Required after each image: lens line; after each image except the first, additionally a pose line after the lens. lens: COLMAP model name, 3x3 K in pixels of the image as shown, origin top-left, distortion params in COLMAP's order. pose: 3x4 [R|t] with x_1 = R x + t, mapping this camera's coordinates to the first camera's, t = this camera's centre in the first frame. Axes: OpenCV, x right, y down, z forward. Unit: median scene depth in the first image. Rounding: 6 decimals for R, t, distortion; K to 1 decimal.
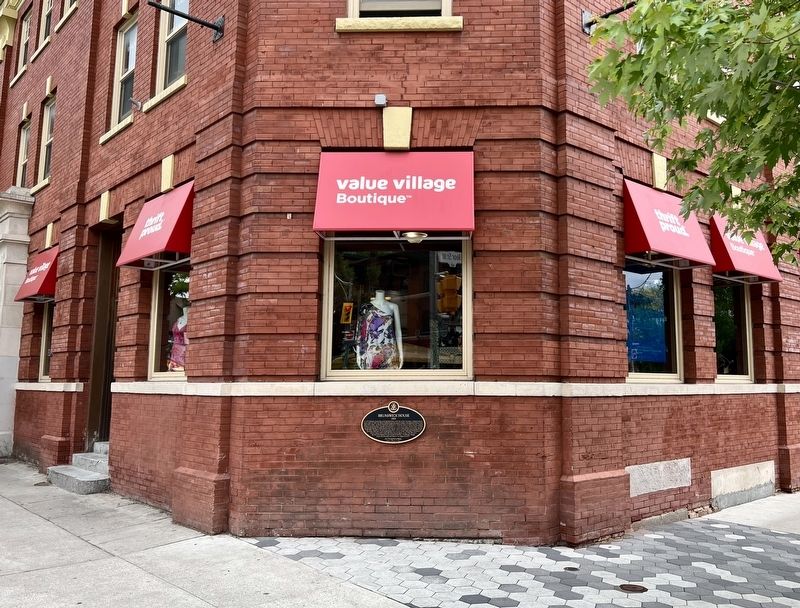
lens RADIAL K [[774.1, 0, 401.2], [0, 774.1, 265.5], [0, 0, 1]] dist [0.125774, -0.172903]
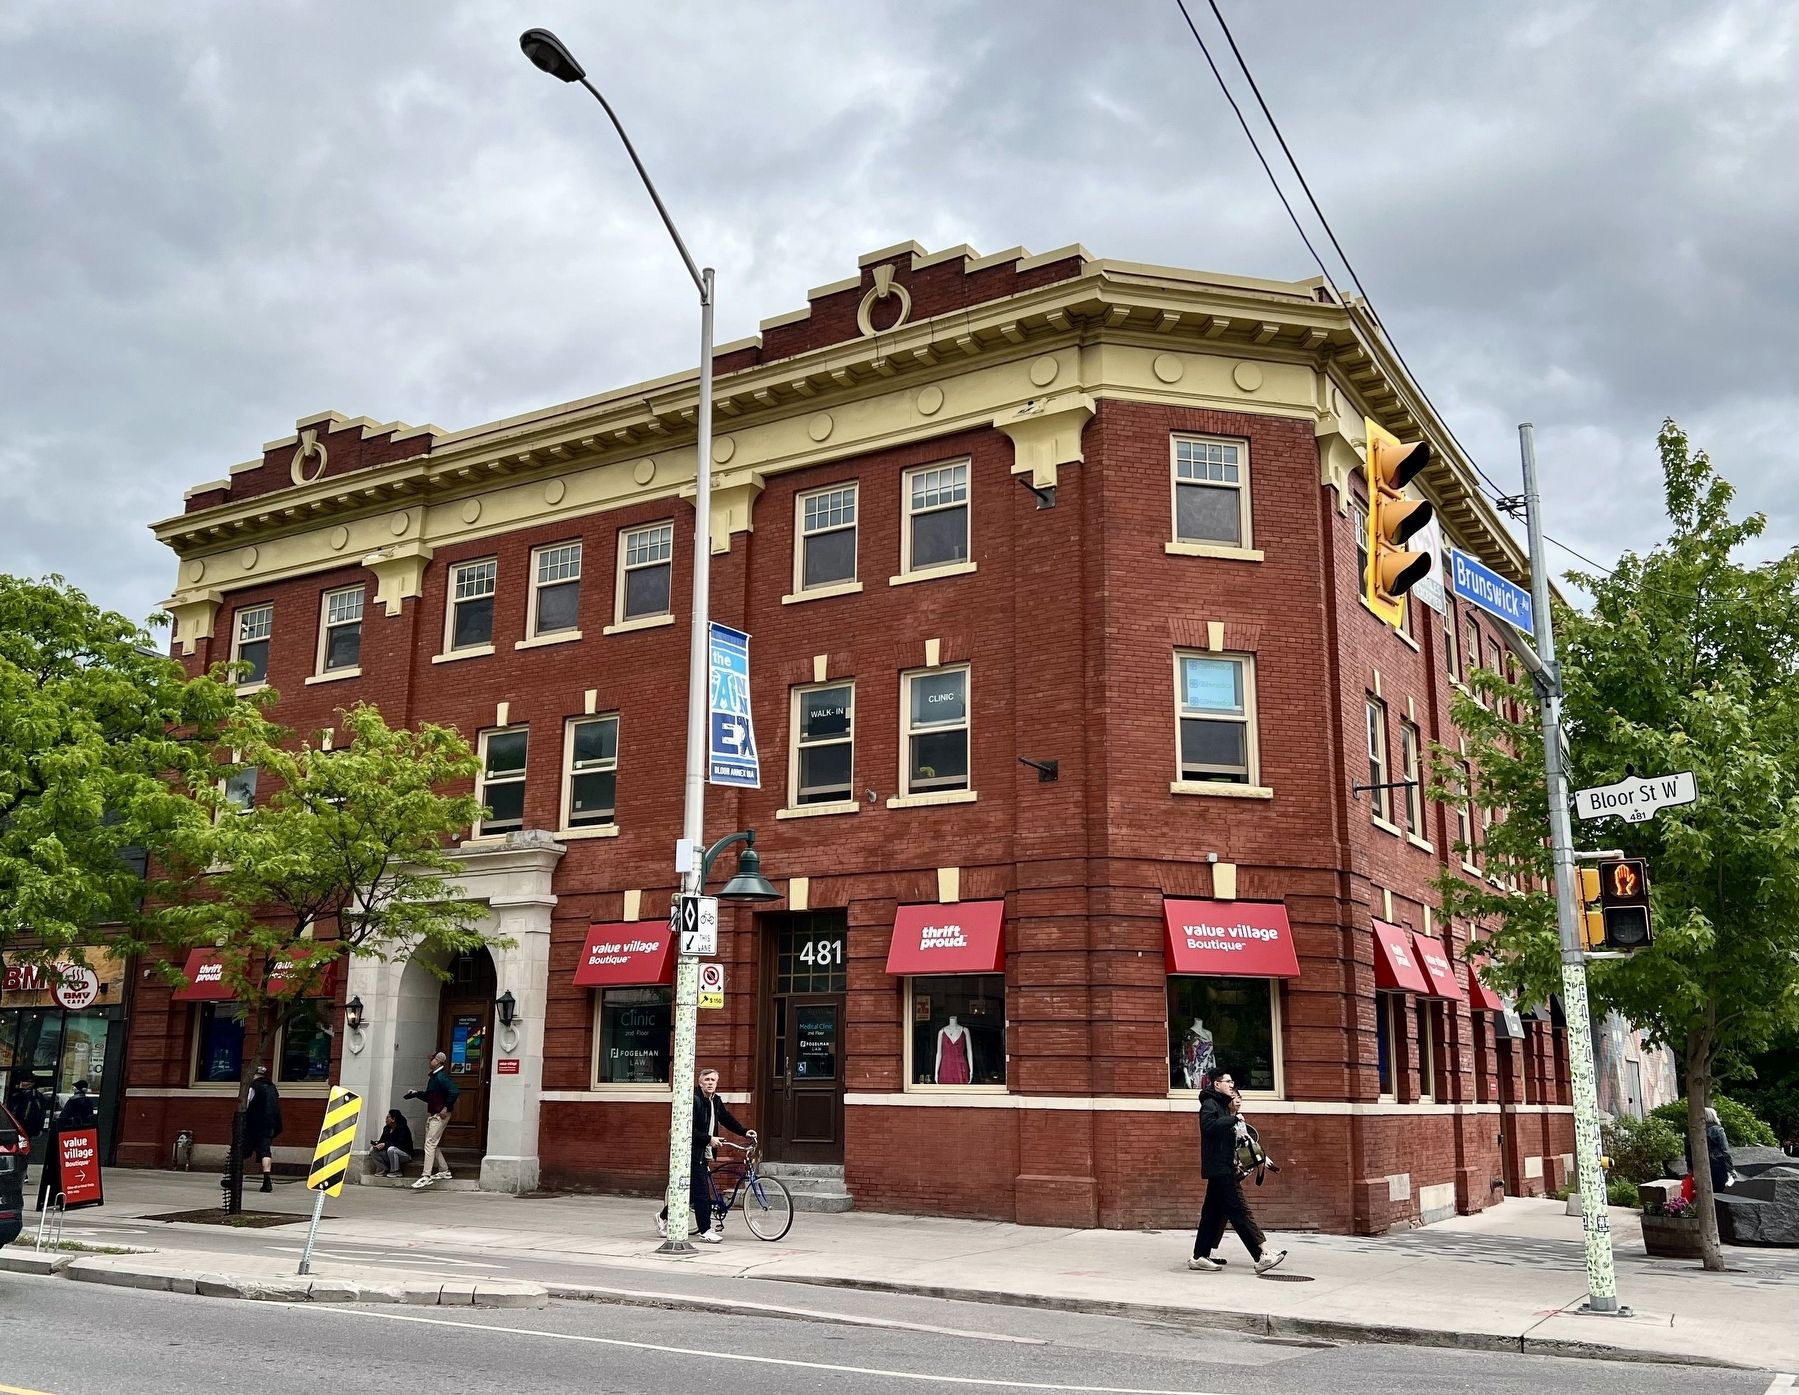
lens RADIAL K [[1641.1, 0, 899.5], [0, 1641.1, 697.5], [0, 0, 1]] dist [0.161365, -0.447573]
pose [[0.969136, 0.068737, 0.236752, -1.103055], [-0.048132, 0.994619, -0.091745, -0.200465], [-0.241784, 0.077518, 0.967229, -1.344604]]
